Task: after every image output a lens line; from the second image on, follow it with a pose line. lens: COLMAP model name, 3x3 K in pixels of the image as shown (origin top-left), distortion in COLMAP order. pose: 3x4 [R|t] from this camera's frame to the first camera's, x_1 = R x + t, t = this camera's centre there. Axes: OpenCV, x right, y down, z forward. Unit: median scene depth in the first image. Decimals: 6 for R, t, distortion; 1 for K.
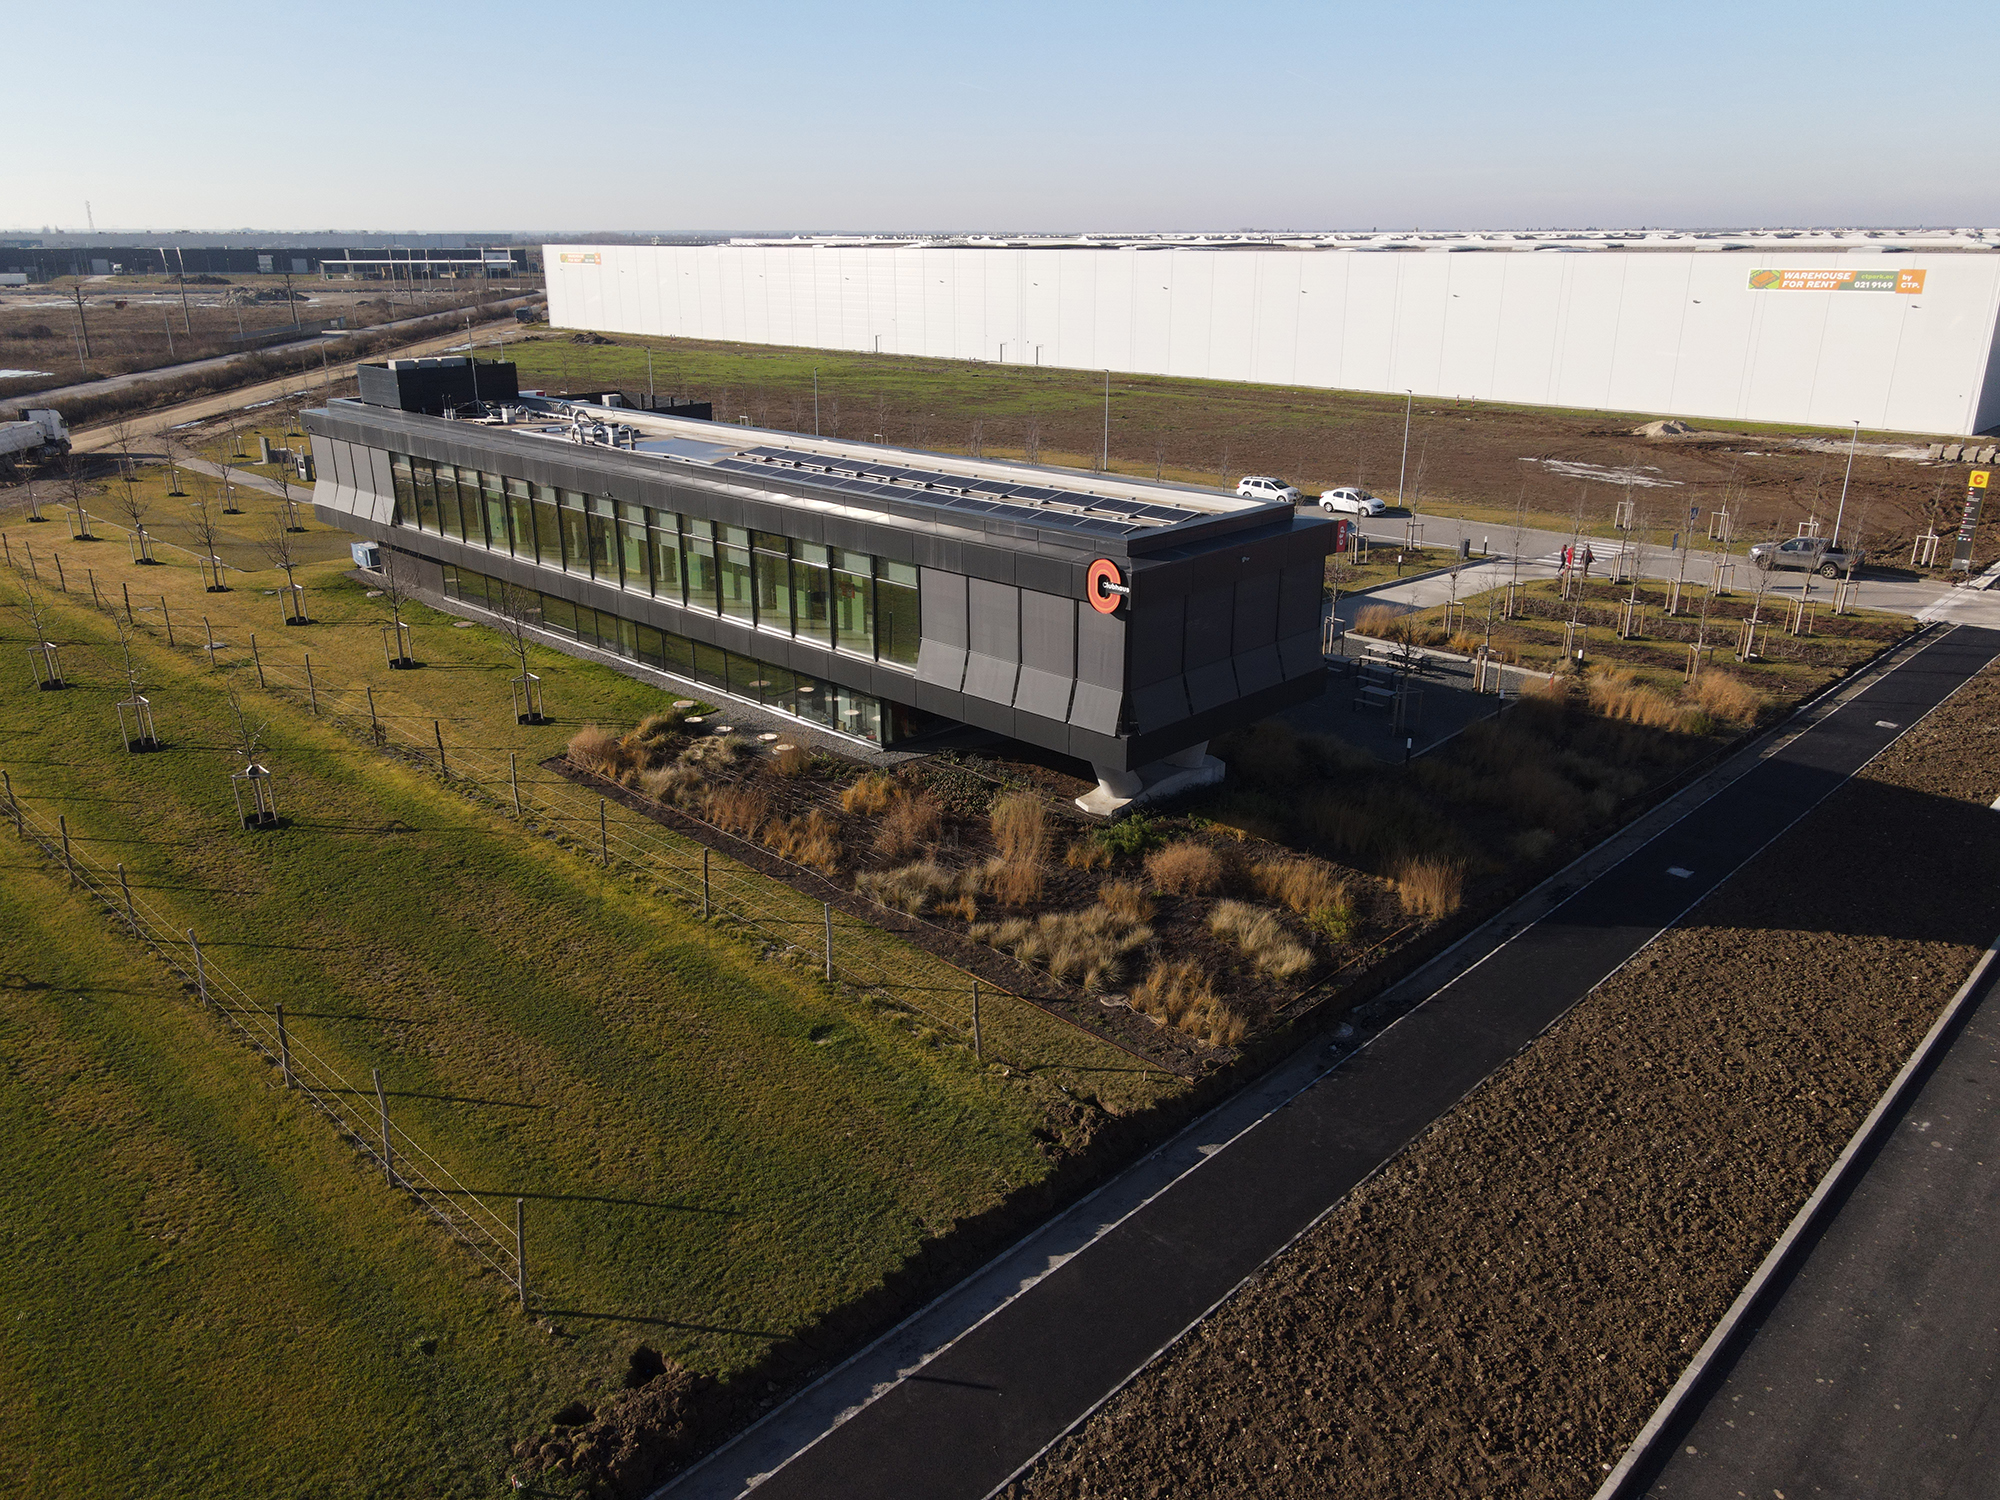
lens RADIAL K [[1459.9, 0, 990.1], [0, 1459.9, 744.2], [0, 0, 1]] dist [-0.005398, 0.043442]
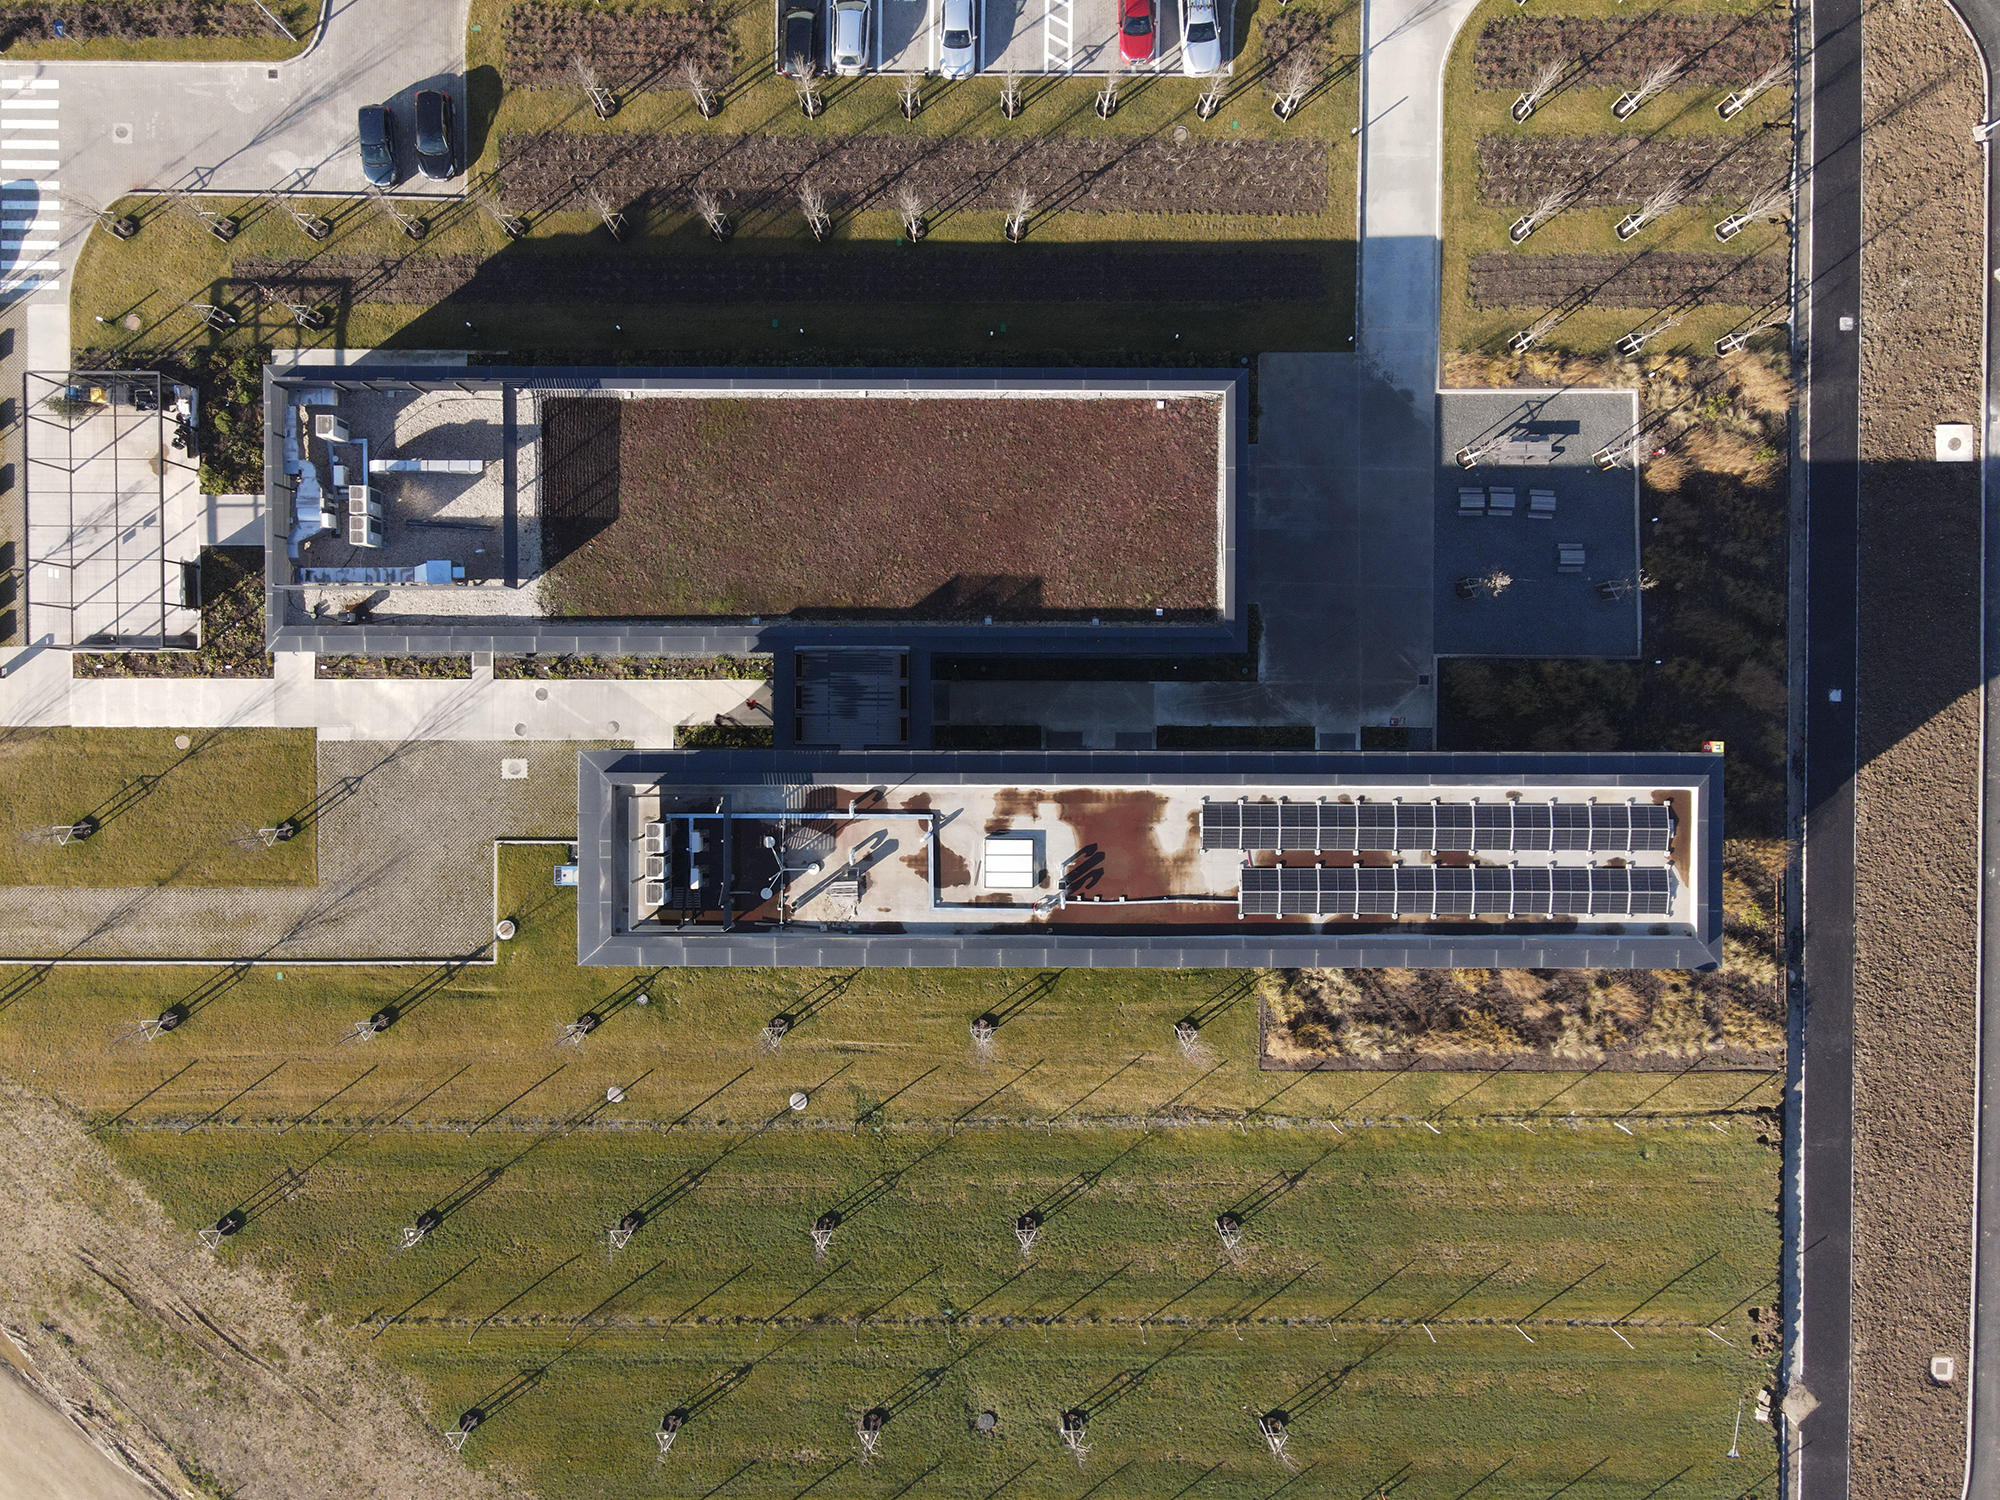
lens RADIAL K [[1426.3, 0, 1000.0], [0, 1426.3, 750.0], [0, 0, 1]] dist [0.013076, 0.002965]
pose [[0.717223, -0.696810, -0.006889, -0.310501], [0.230649, 0.228054, 0.945935, -1.867677], [-0.657565, -0.680035, 0.324284, 1.097935]]
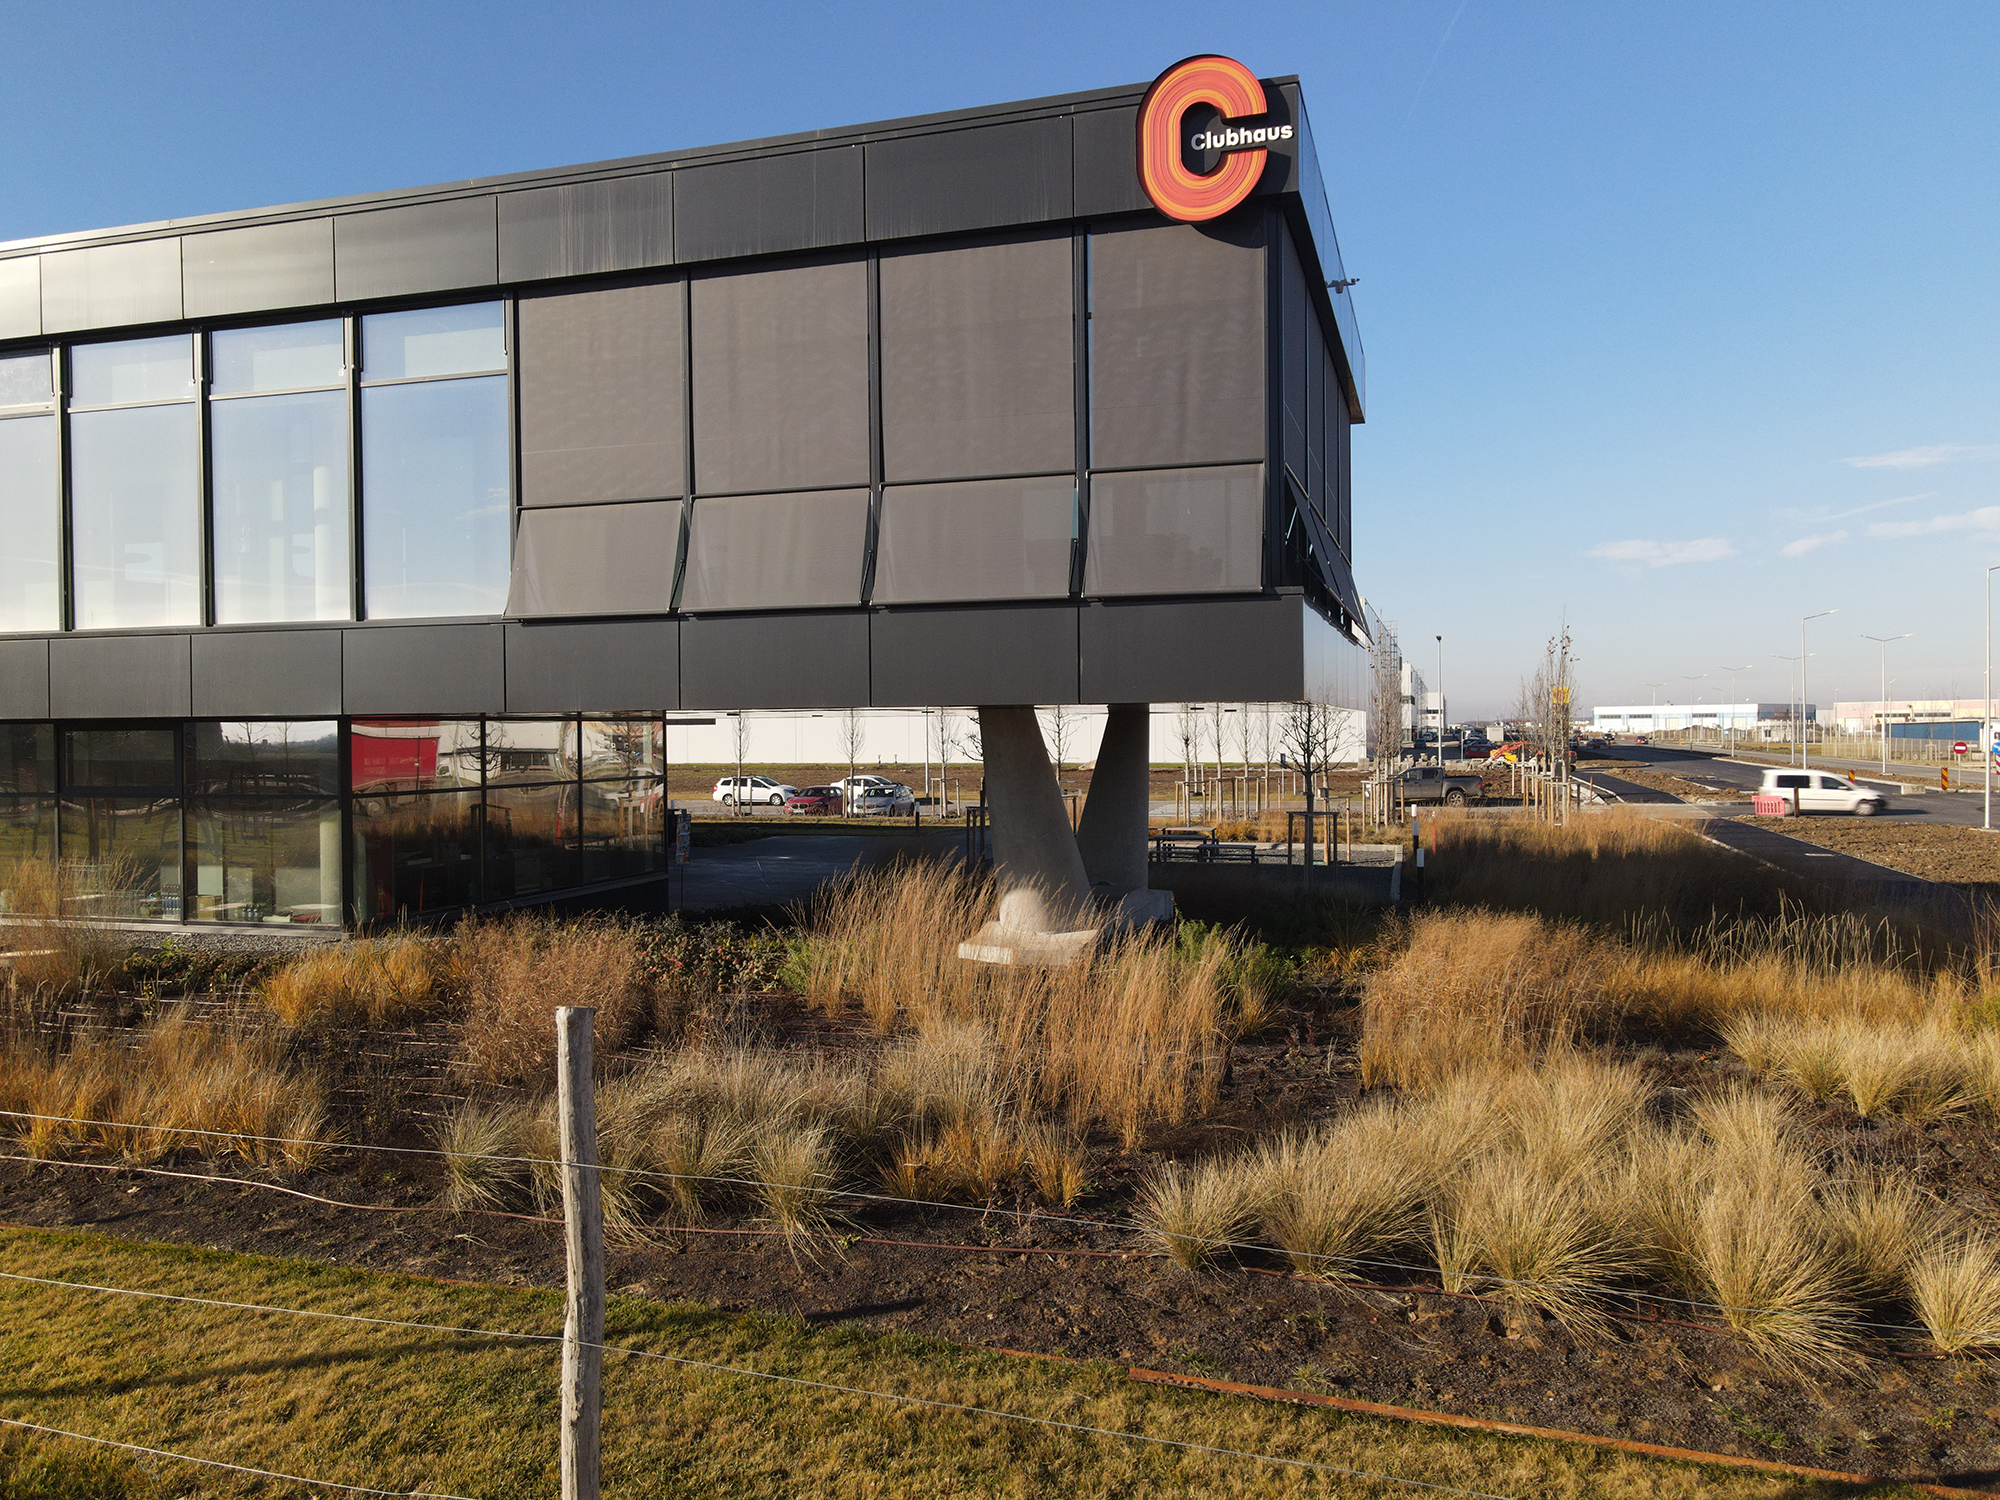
lens RADIAL K [[1459.9, 0, 990.1], [0, 1459.9, 744.2], [0, 0, 1]] dist [-0.005398, 0.043442]
pose [[0.892618, -0.009549, 0.450712, -0.113468], [0.155455, 0.944974, -0.287850, 0.107881], [-0.423163, 0.327006, 0.844986, 0.725367]]
